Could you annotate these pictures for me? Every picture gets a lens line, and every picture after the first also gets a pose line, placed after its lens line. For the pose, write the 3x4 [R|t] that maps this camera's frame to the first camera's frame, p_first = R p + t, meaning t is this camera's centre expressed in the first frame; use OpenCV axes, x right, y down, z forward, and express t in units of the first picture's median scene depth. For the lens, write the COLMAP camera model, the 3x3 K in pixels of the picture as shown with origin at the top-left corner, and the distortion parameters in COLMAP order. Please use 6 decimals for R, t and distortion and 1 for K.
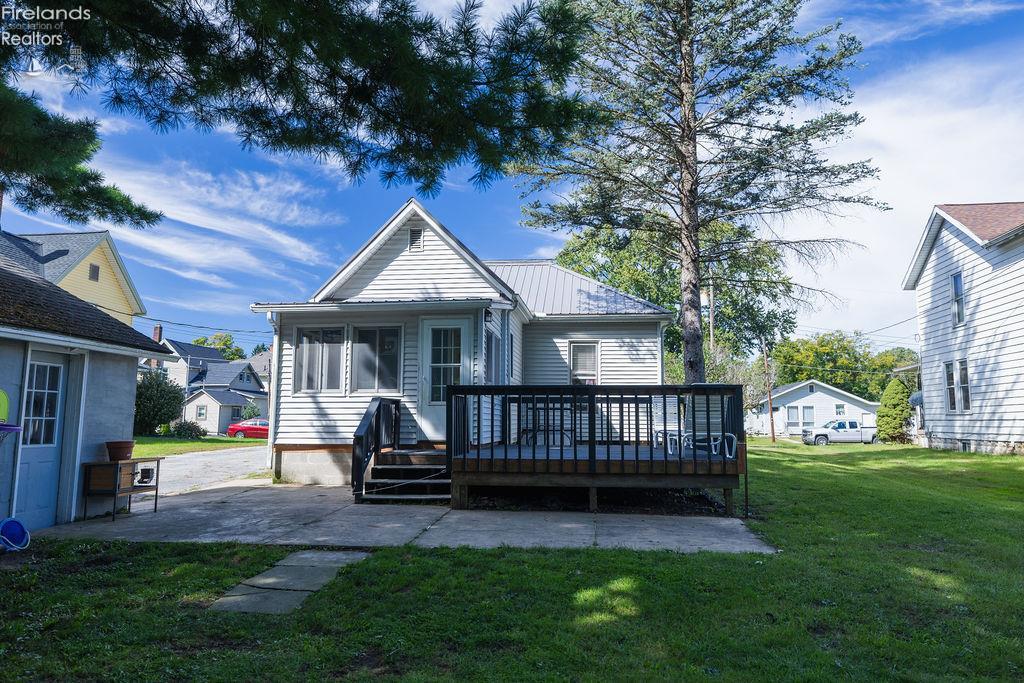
lens RADIAL K [[694.7, 0, 512.0], [0, 694.7, 341.5], [0, 0, 1]] dist [0.050099, -0.000065]
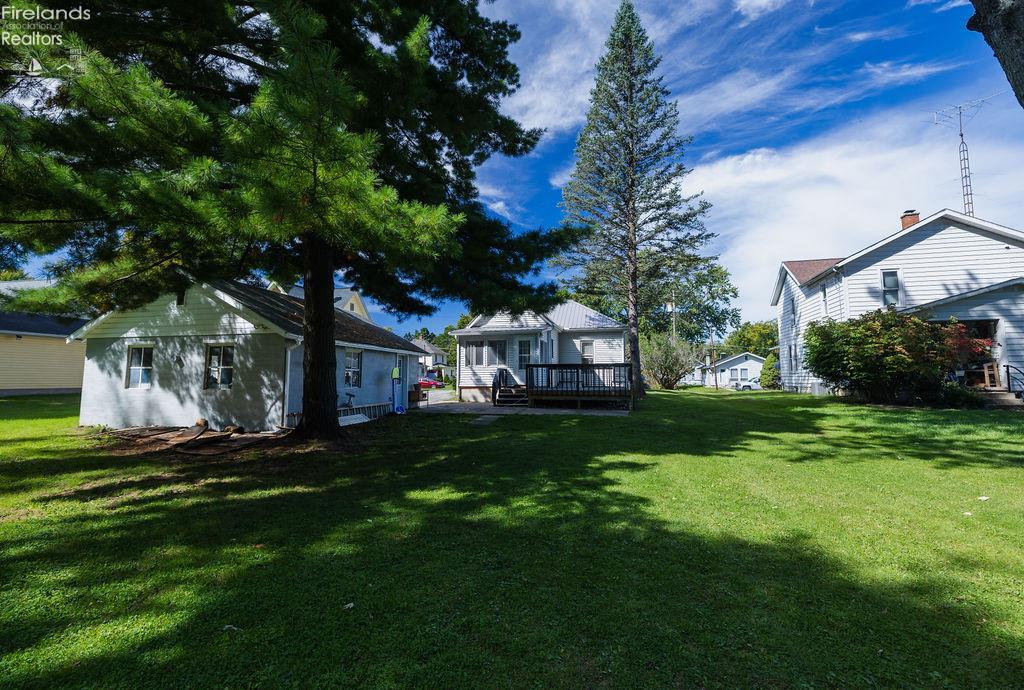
lens RADIAL K [[439.1, 0, 512.0], [0, 439.1, 345.0], [0, 0, 1]] dist [0.094444, 0.000081]
pose [[0.993331, -0.015079, -0.114303, 0.039281], [0.019258, 0.999183, 0.035543, -0.056034], [0.113674, -0.037507, 0.992810, -0.542848]]
